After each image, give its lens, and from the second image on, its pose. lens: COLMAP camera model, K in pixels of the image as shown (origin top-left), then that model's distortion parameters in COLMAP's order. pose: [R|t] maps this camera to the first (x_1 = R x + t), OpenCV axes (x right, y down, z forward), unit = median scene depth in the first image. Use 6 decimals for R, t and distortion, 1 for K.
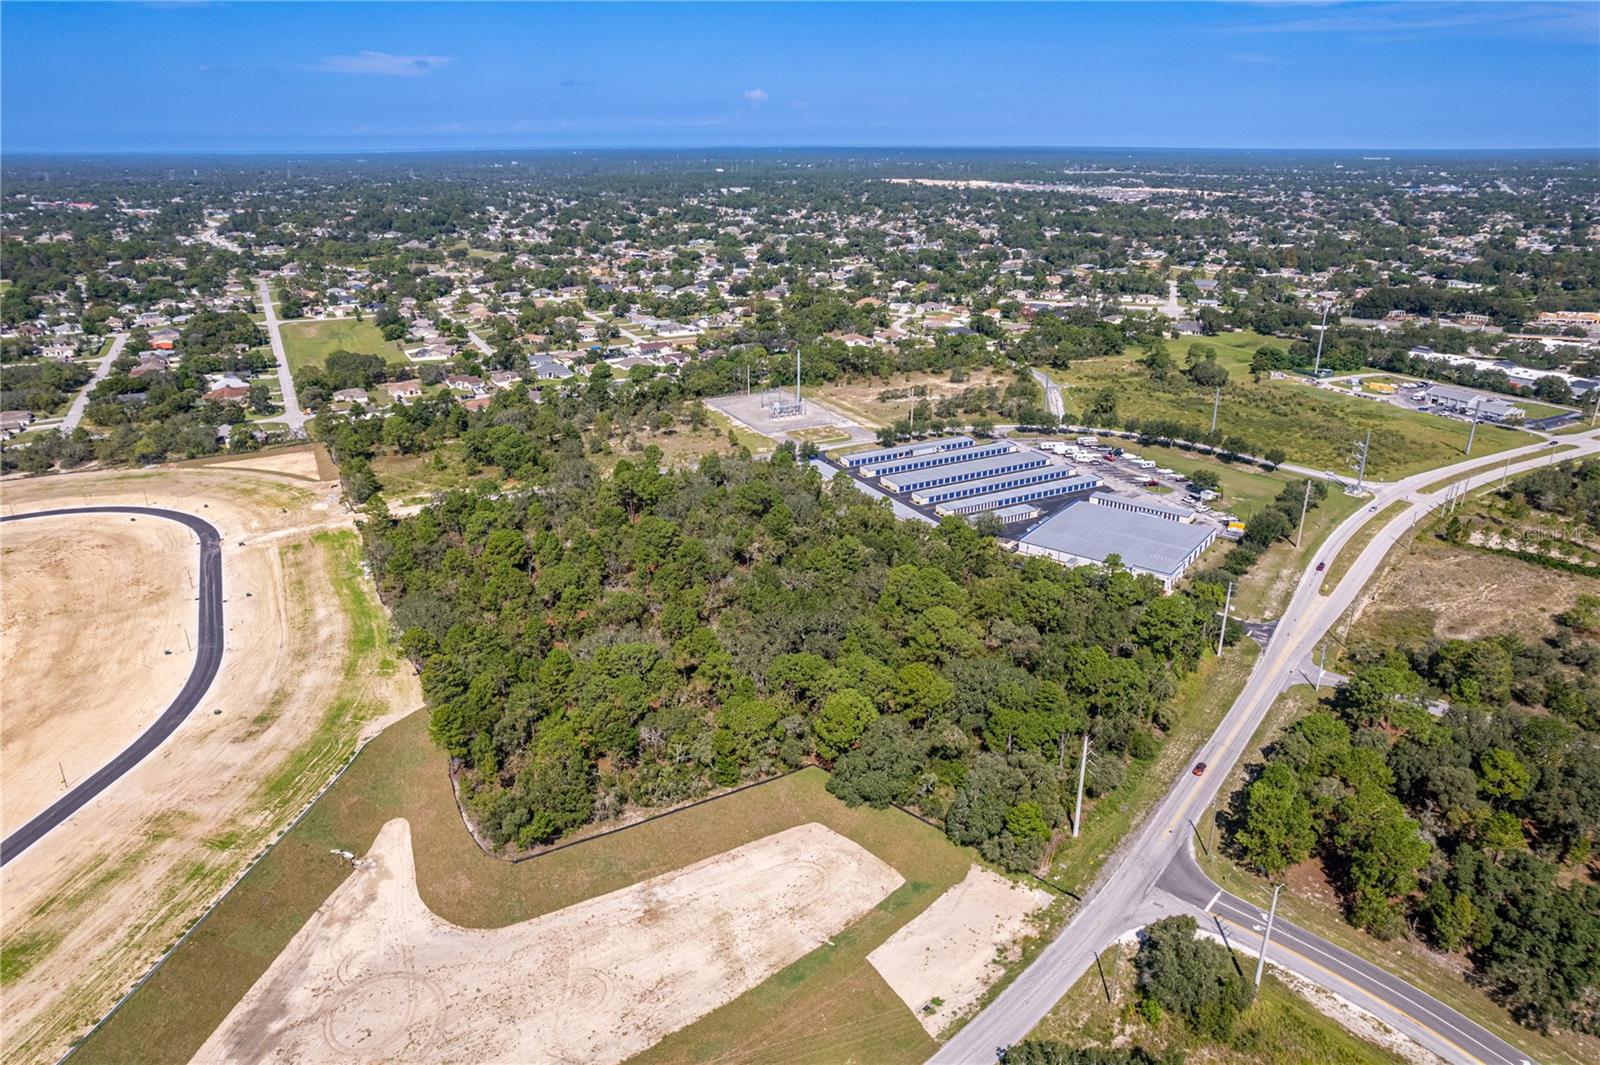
lens RADIAL K [[1021.7, 0, 796.2], [0, 1021.7, 528.5], [0, 0, 1]] dist [-0.075176, 0.065294]
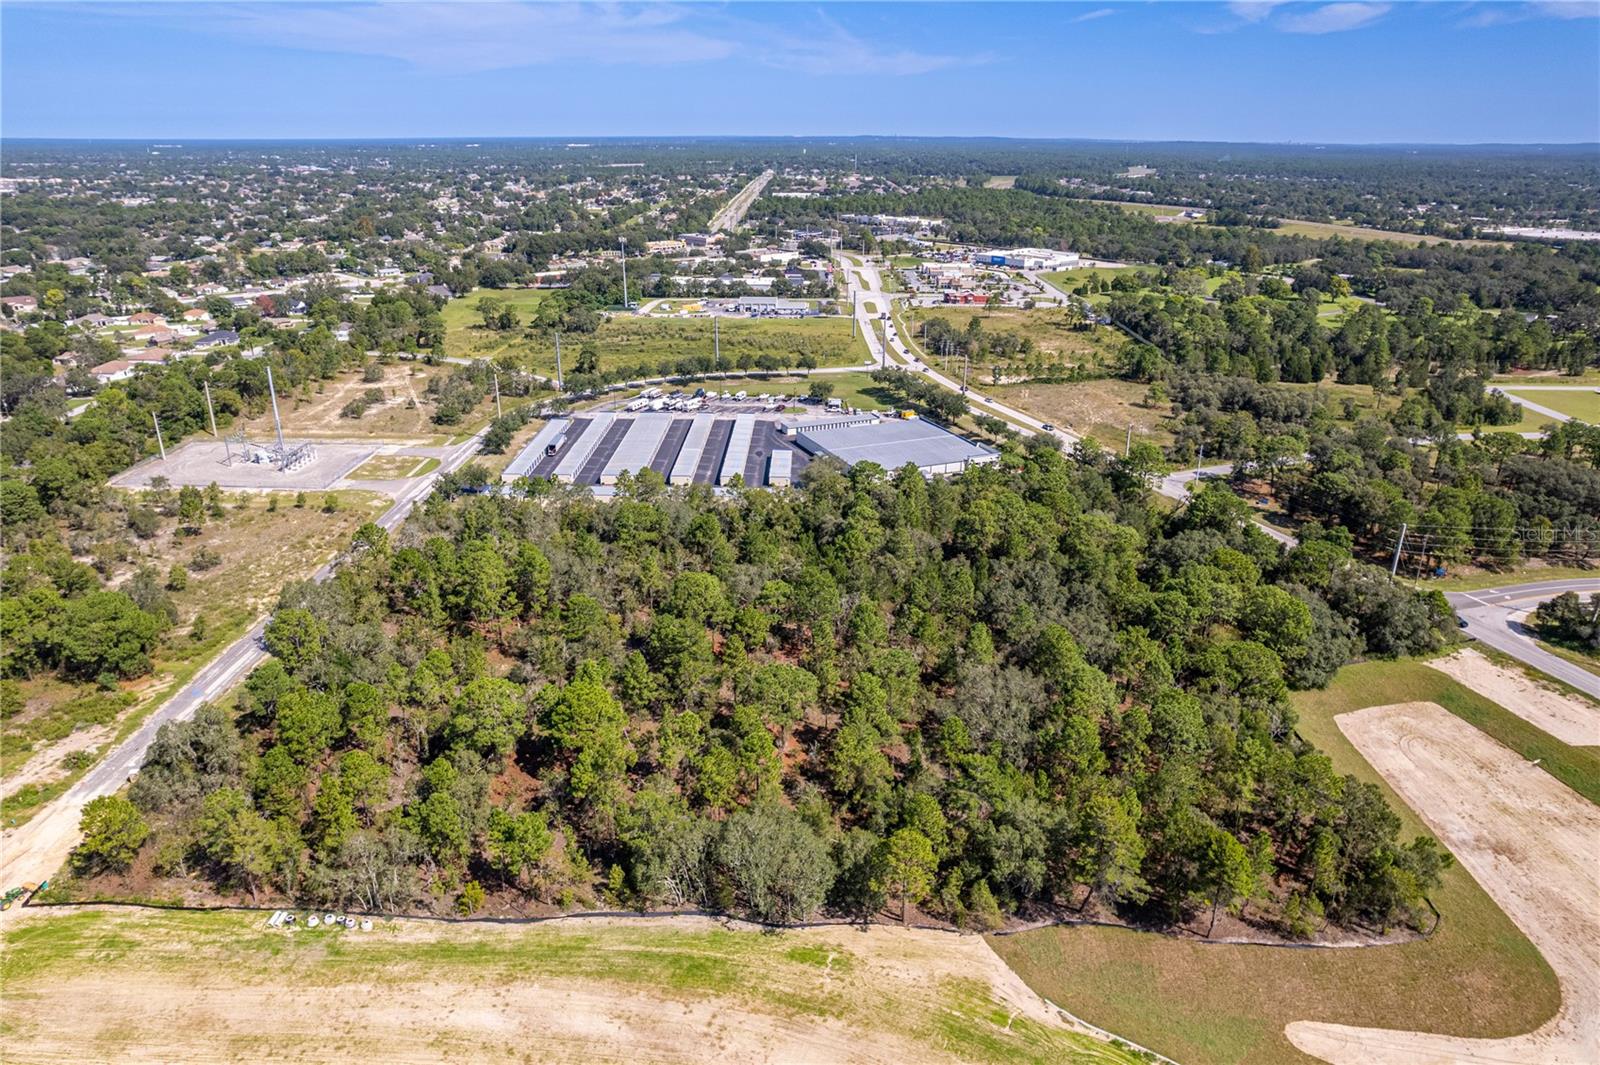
lens RADIAL K [[1024.8, 0, 796.4], [0, 1024.8, 529.7], [0, 0, 1]] dist [-0.080234, 0.073893]
pose [[0.492016, -0.313746, 0.812086, -0.474325], [0.307095, 0.935390, 0.175325, -0.099384], [-0.814624, 0.163125, 0.556577, 0.429179]]
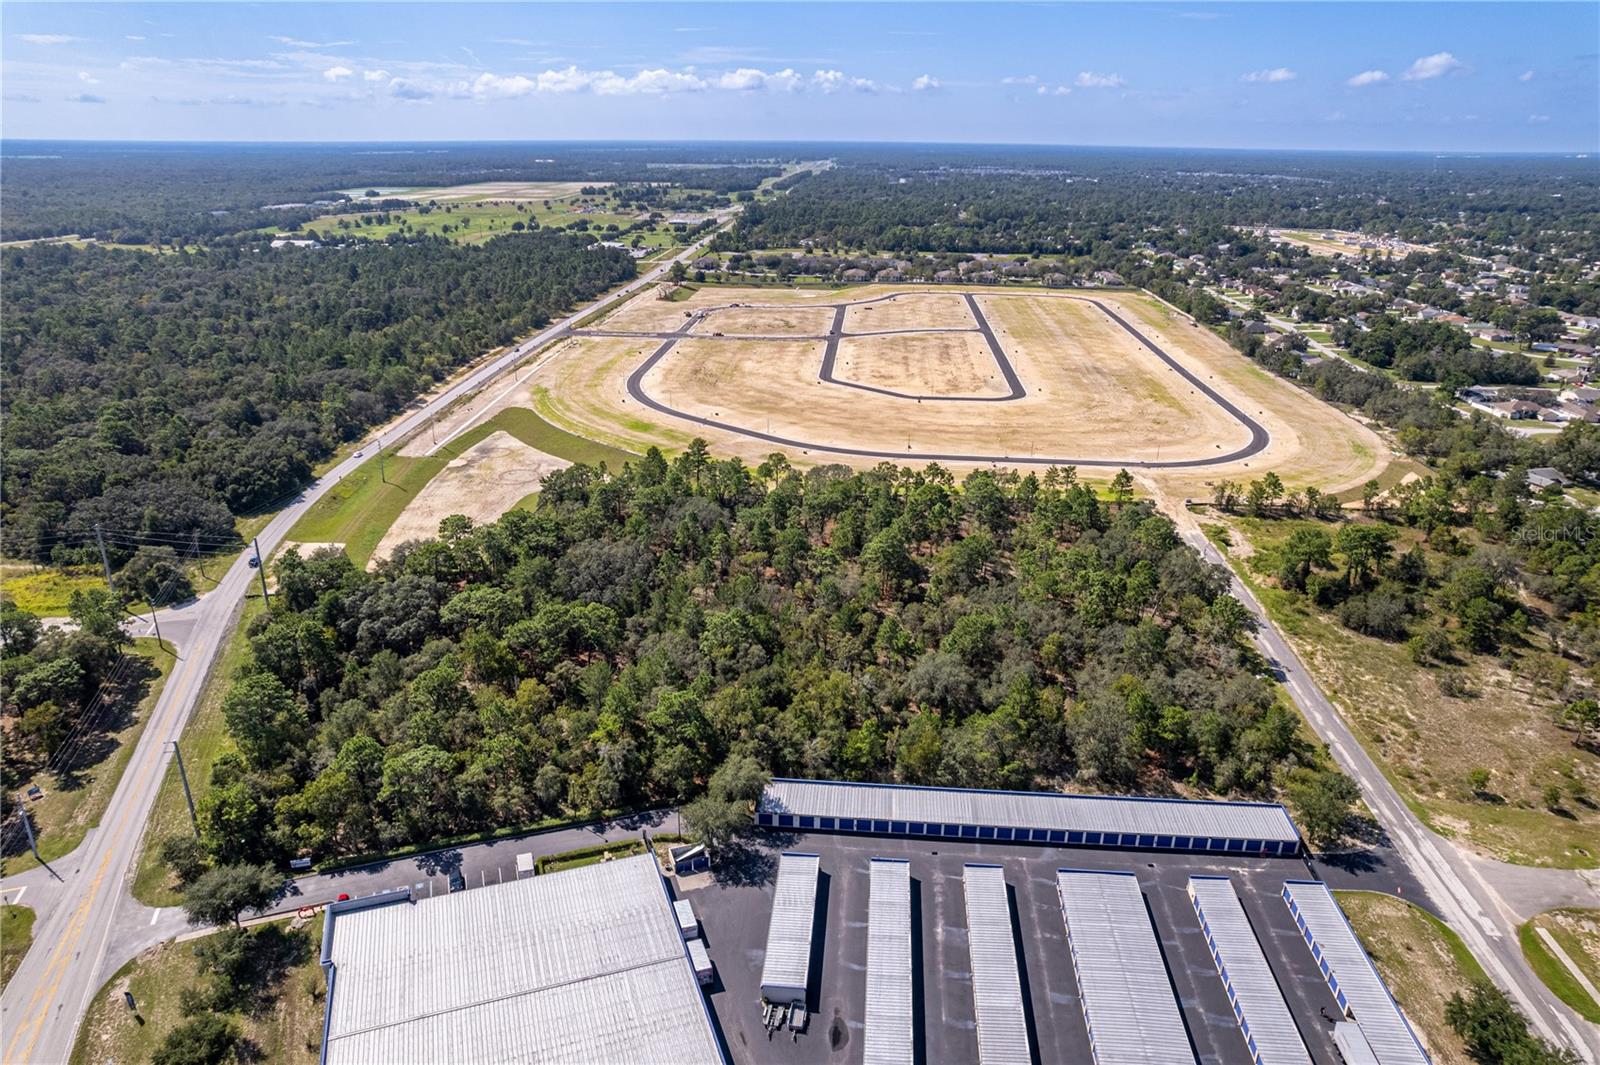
lens RADIAL K [[1024.8, 0, 796.4], [0, 1024.8, 529.7], [0, 0, 1]] dist [-0.080234, 0.073893]
pose [[-0.551424, 0.300860, -0.778084, 0.423564], [-0.305072, 0.795374, 0.523748, -0.325910], [0.776443, 0.526178, -0.346804, 0.924706]]
